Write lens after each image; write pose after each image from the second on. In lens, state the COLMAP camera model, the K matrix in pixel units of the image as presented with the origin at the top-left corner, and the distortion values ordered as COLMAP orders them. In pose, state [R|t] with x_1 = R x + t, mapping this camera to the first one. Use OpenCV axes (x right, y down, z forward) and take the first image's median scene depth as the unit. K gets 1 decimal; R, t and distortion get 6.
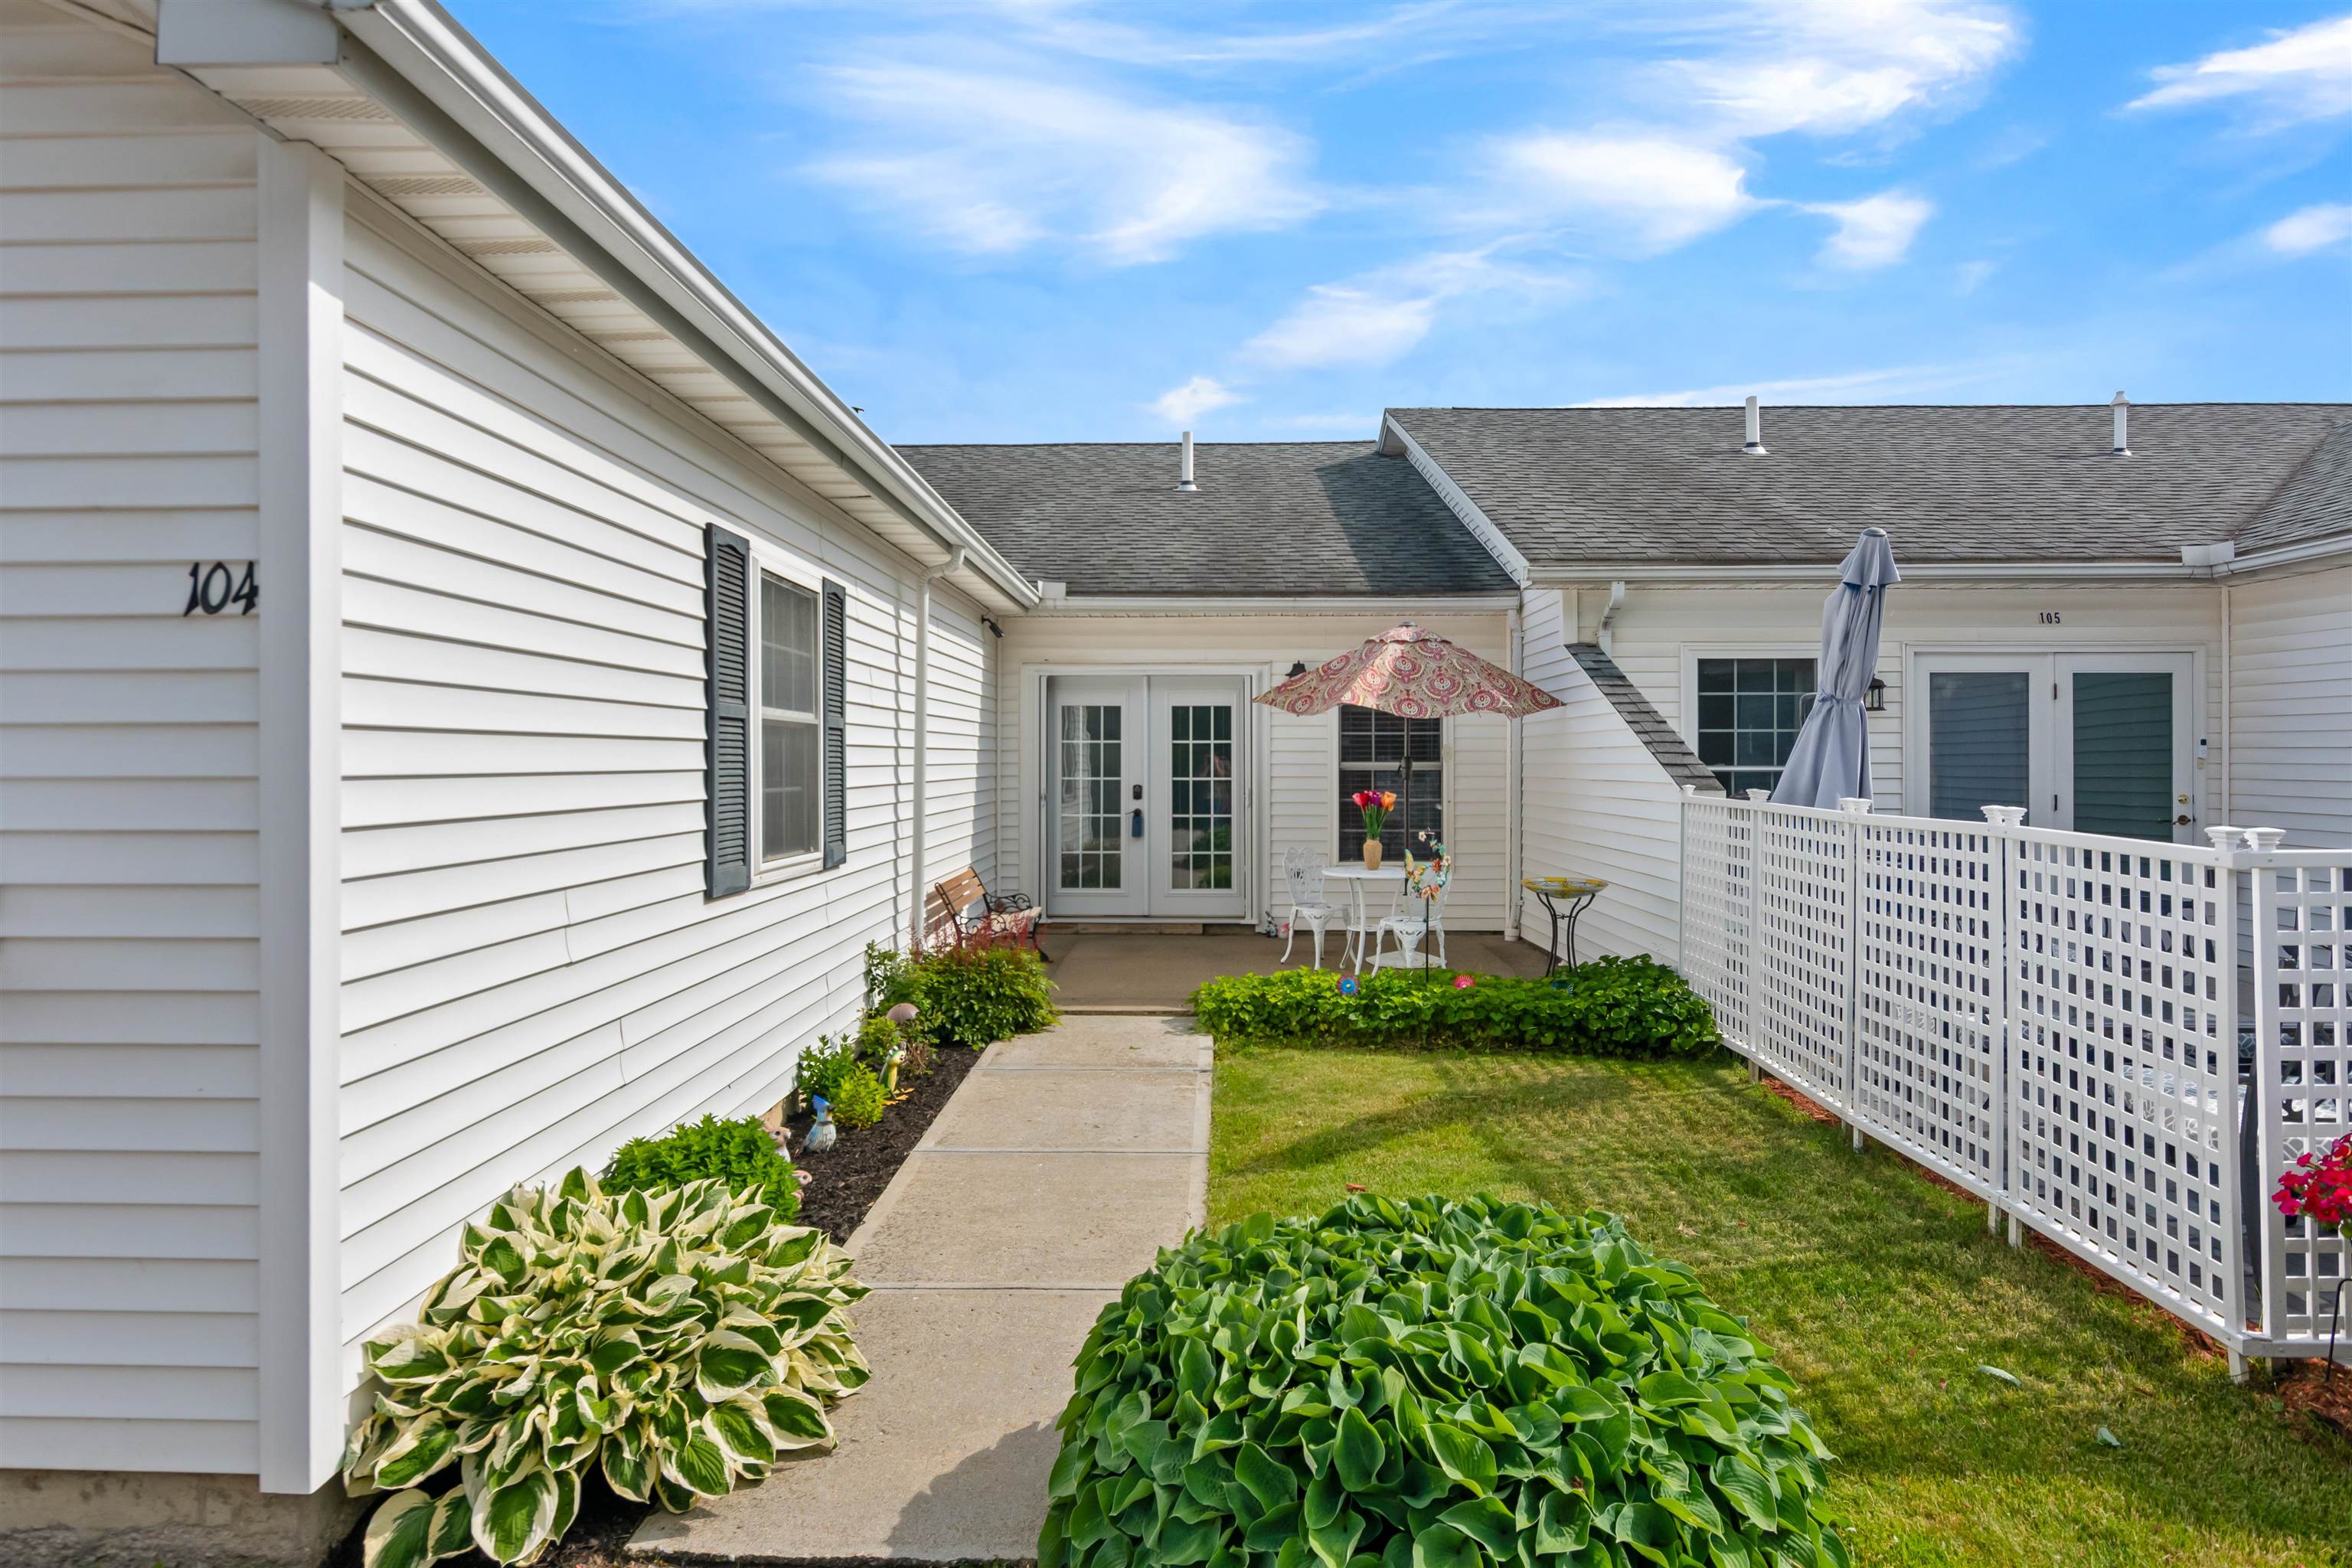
lens RADIAL K [[1303.3, 0, 1171.0], [0, 1303.3, 764.1], [0, 0, 1]] dist [0.003436, -0.002177]
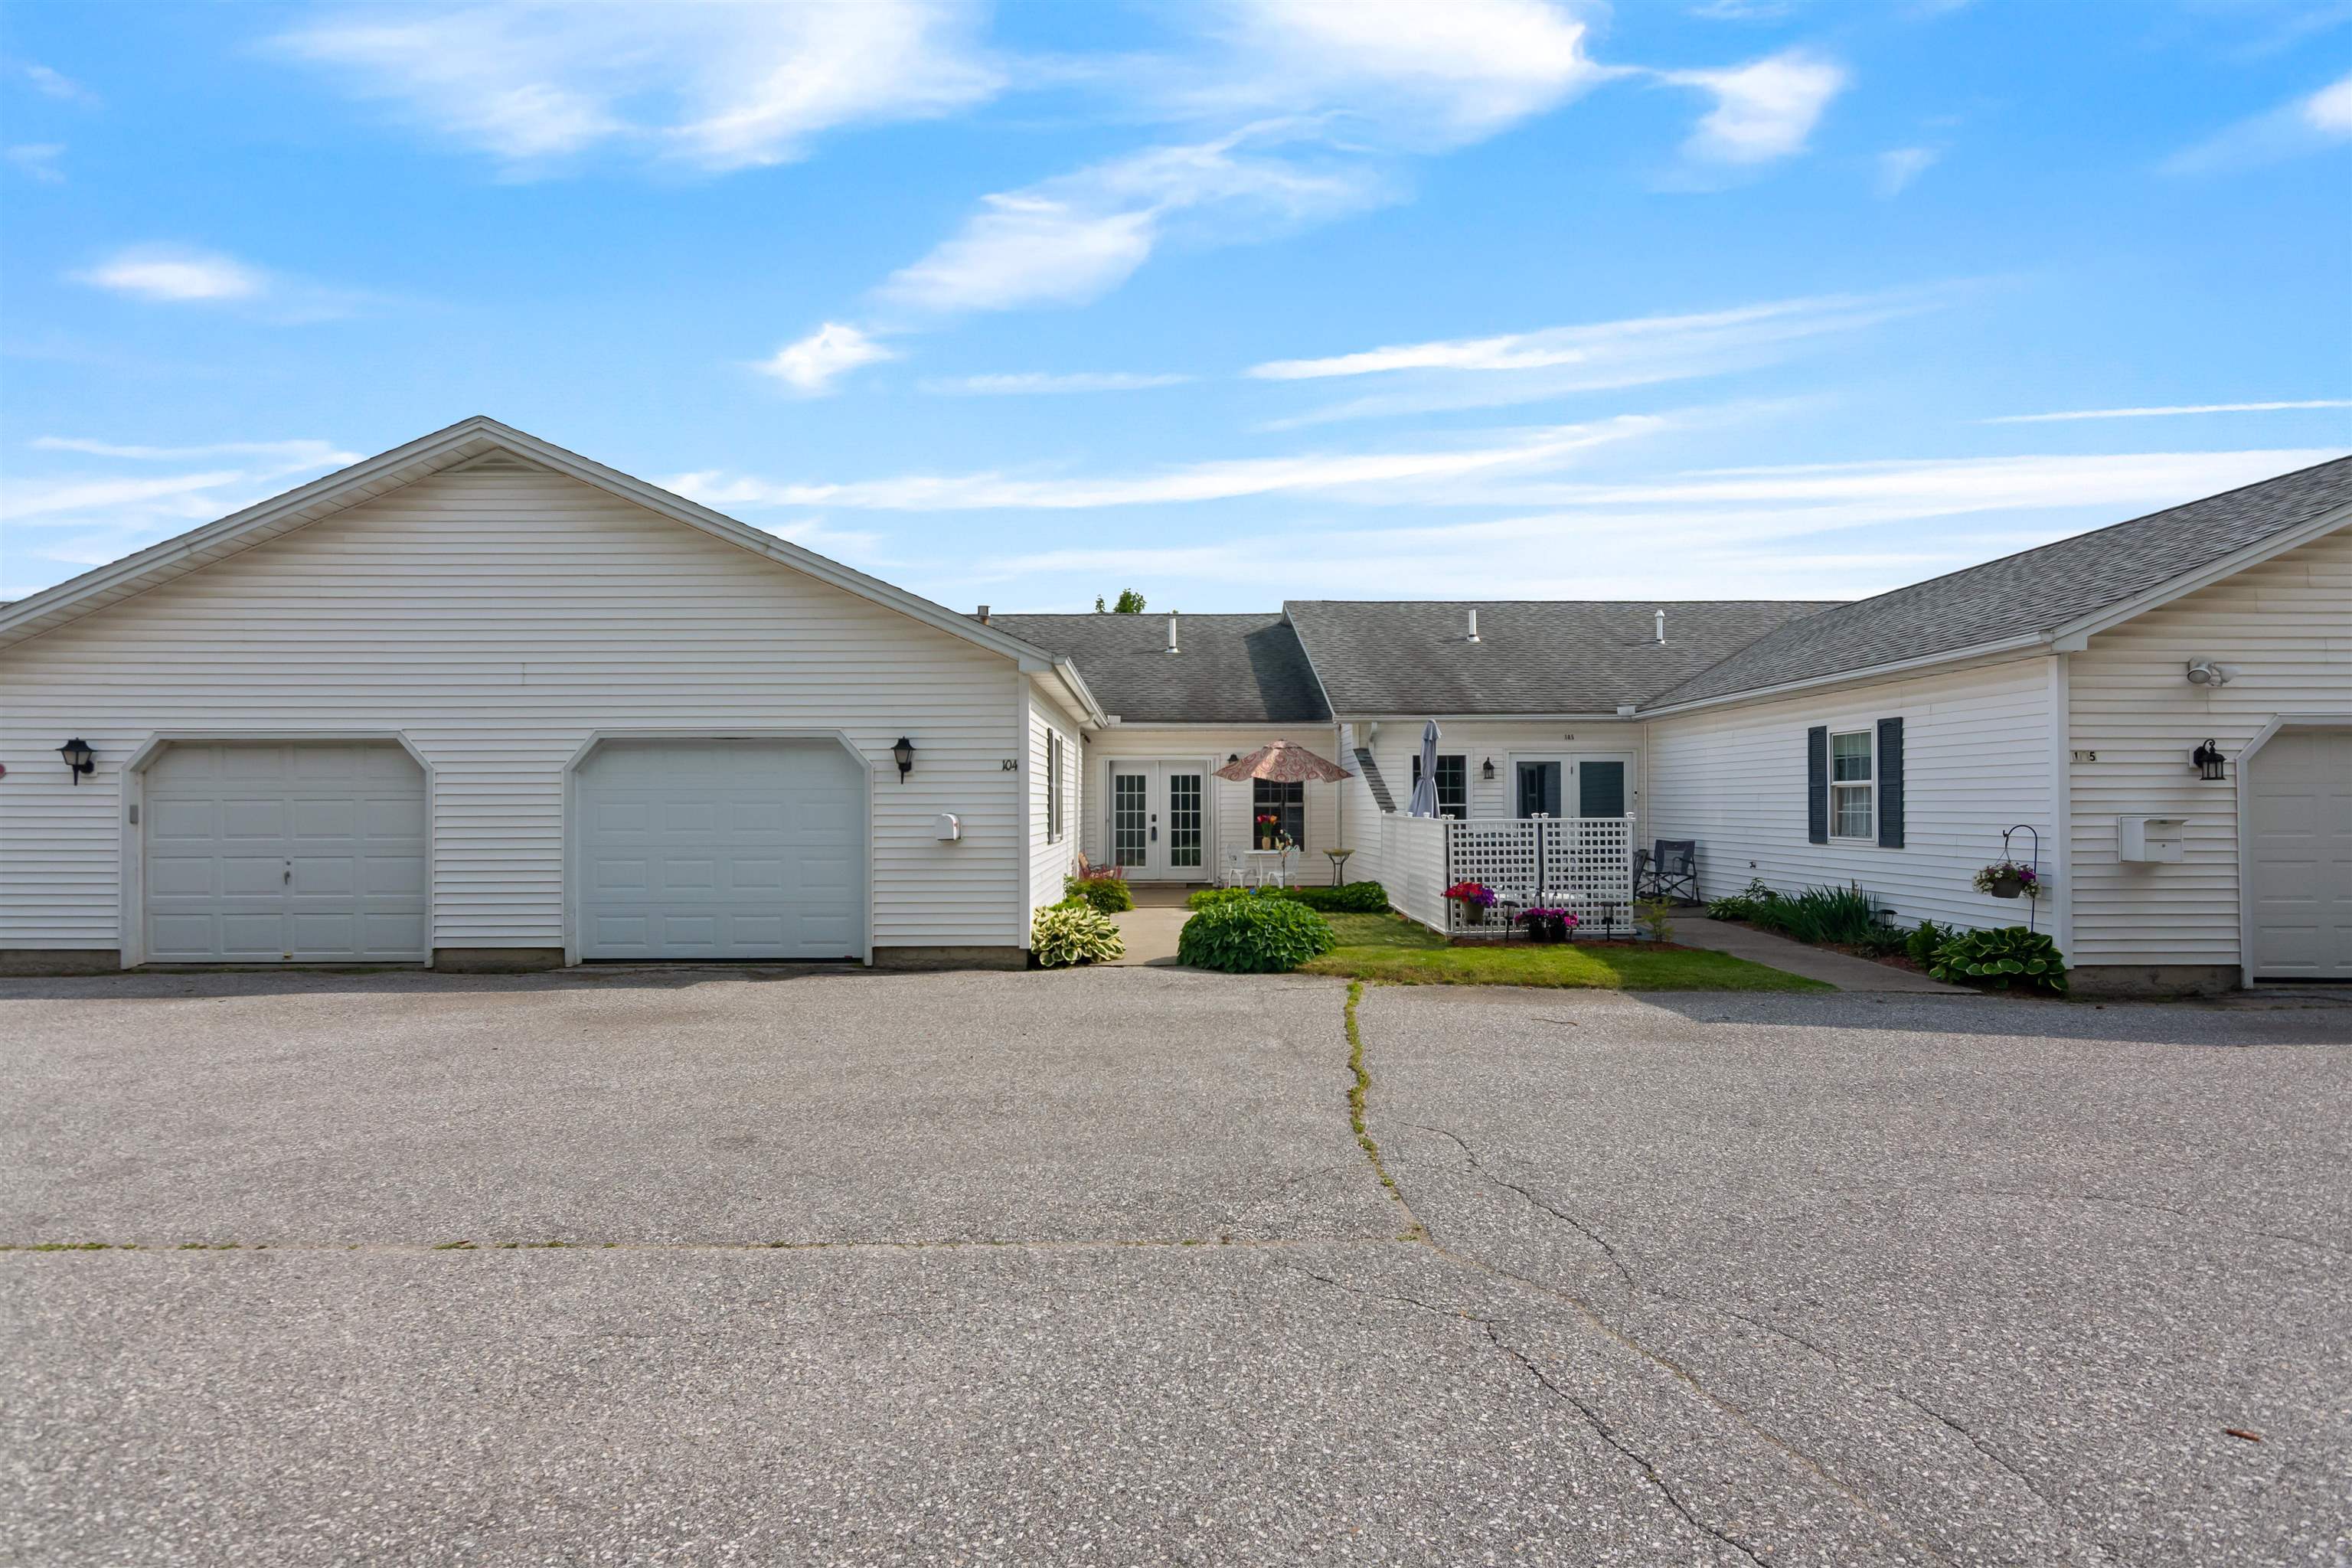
lens RADIAL K [[1132.3, 0, 1183.7], [0, 1132.3, 804.0], [0, 0, 1]] dist [-0.001940, 0.001250]
pose [[0.998788, -0.001982, 0.049182, -0.067436], [0.002172, 0.999990, -0.003810, 0.006760], [-0.049174, 0.003912, 0.998783, -0.766477]]
